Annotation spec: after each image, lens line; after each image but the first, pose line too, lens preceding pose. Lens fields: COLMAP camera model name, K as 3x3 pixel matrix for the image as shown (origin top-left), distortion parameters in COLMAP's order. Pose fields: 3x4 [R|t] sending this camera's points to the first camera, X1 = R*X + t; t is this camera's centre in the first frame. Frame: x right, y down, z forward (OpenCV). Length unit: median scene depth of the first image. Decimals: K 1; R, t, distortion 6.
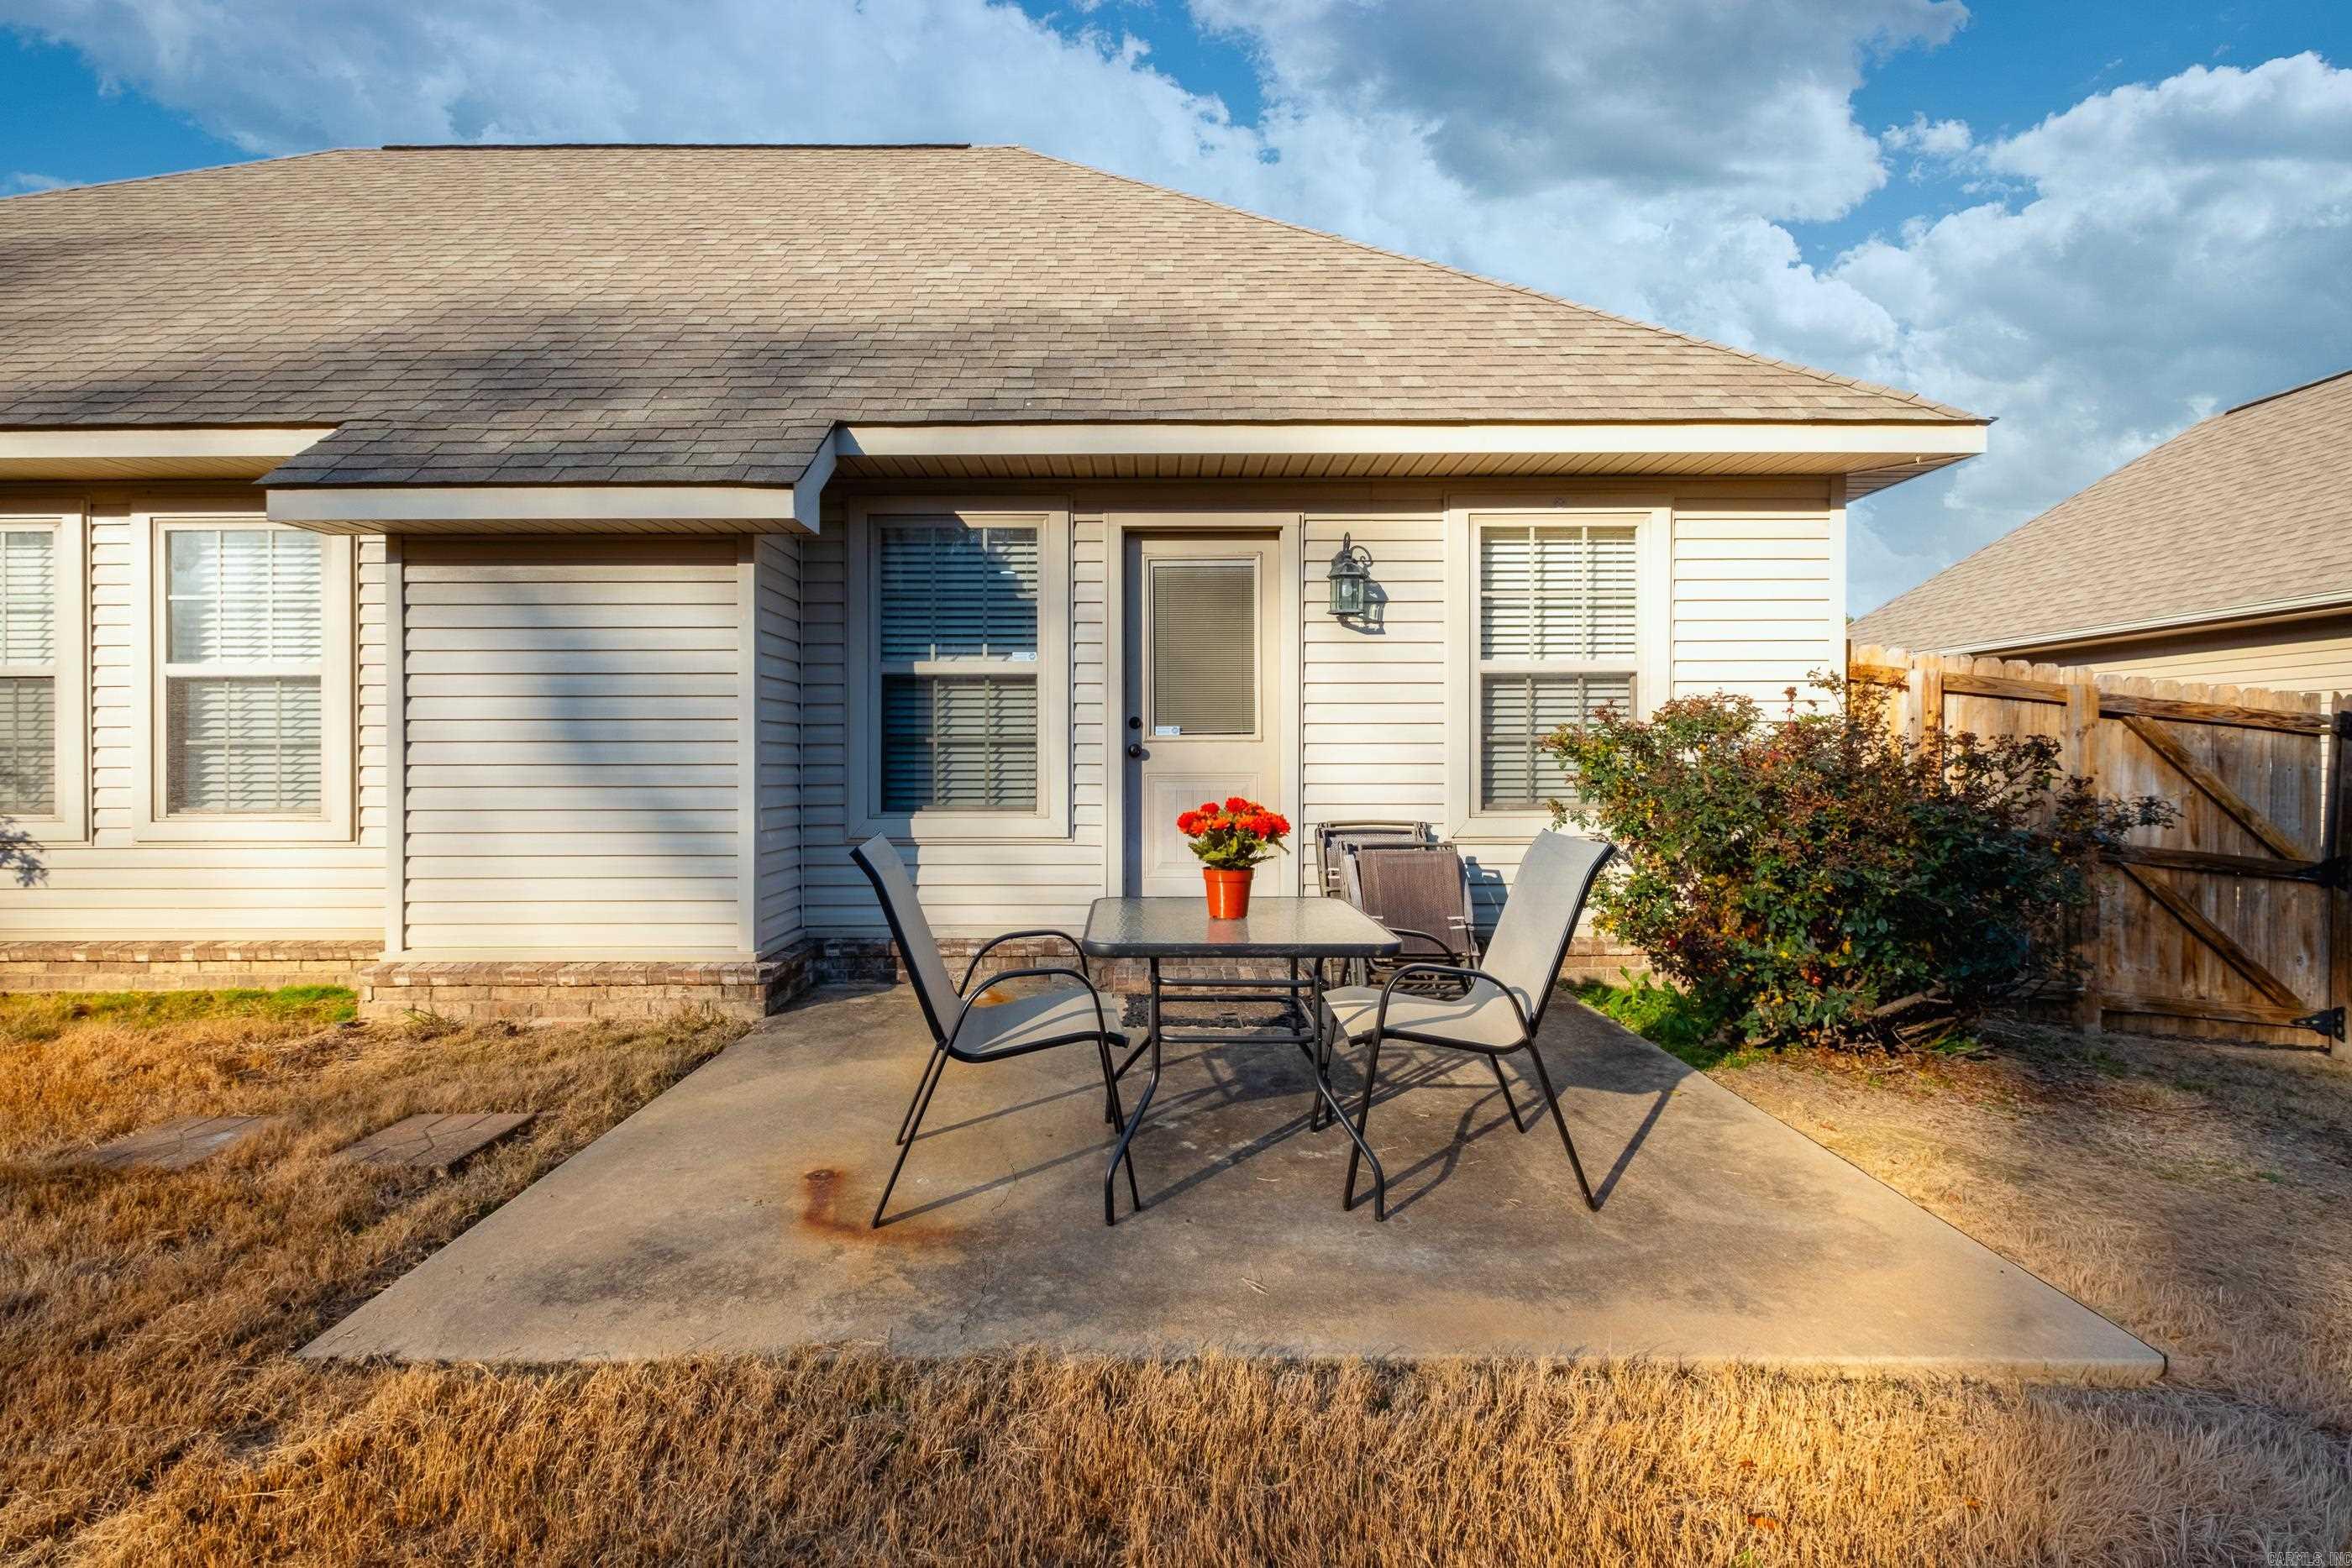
lens RADIAL K [[1042.5, 0, 1176.0], [0, 1042.5, 784.0], [0, 0, 1]] dist [0.015674, -0.020229]
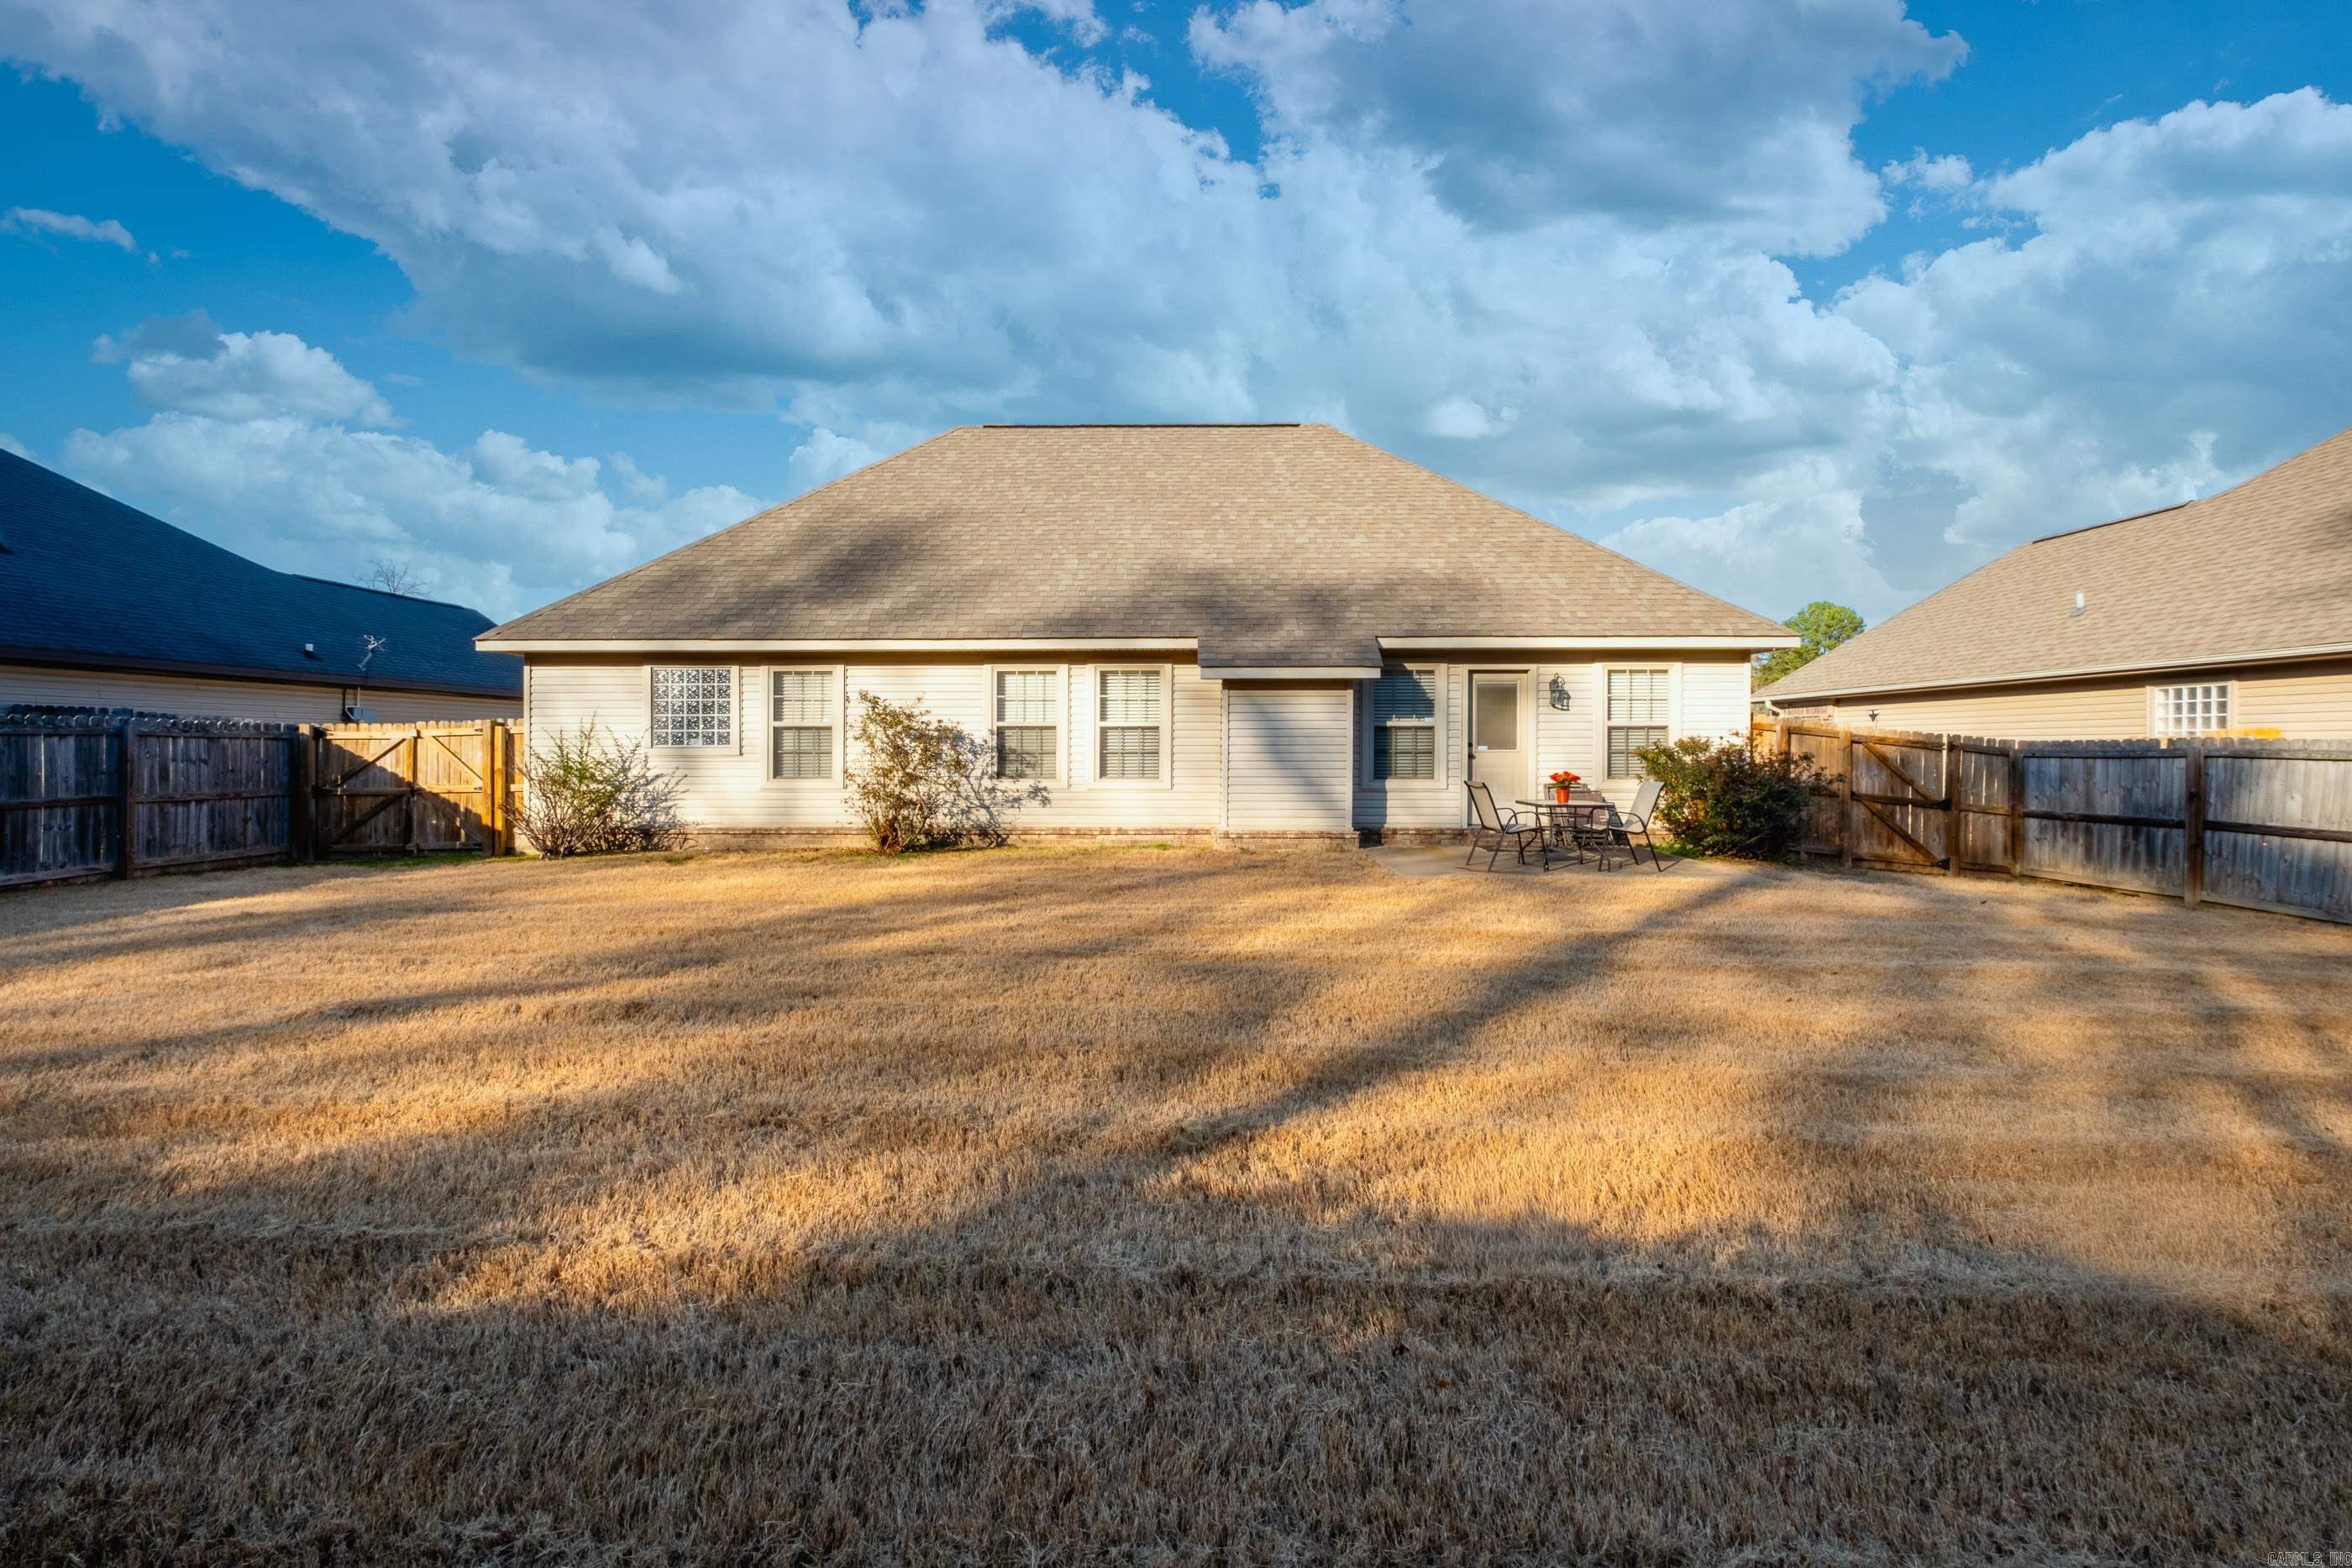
lens RADIAL K [[1020.2, 0, 1176.0], [0, 1020.2, 784.0], [0, 0, 1]] dist [-0.001044, -0.000336]
pose [[0.999616, 0.002796, -0.027581, -0.703464], [-0.002514, 0.999944, 0.010241, 0.013966], [0.027608, -0.010168, 0.999567, -1.552348]]
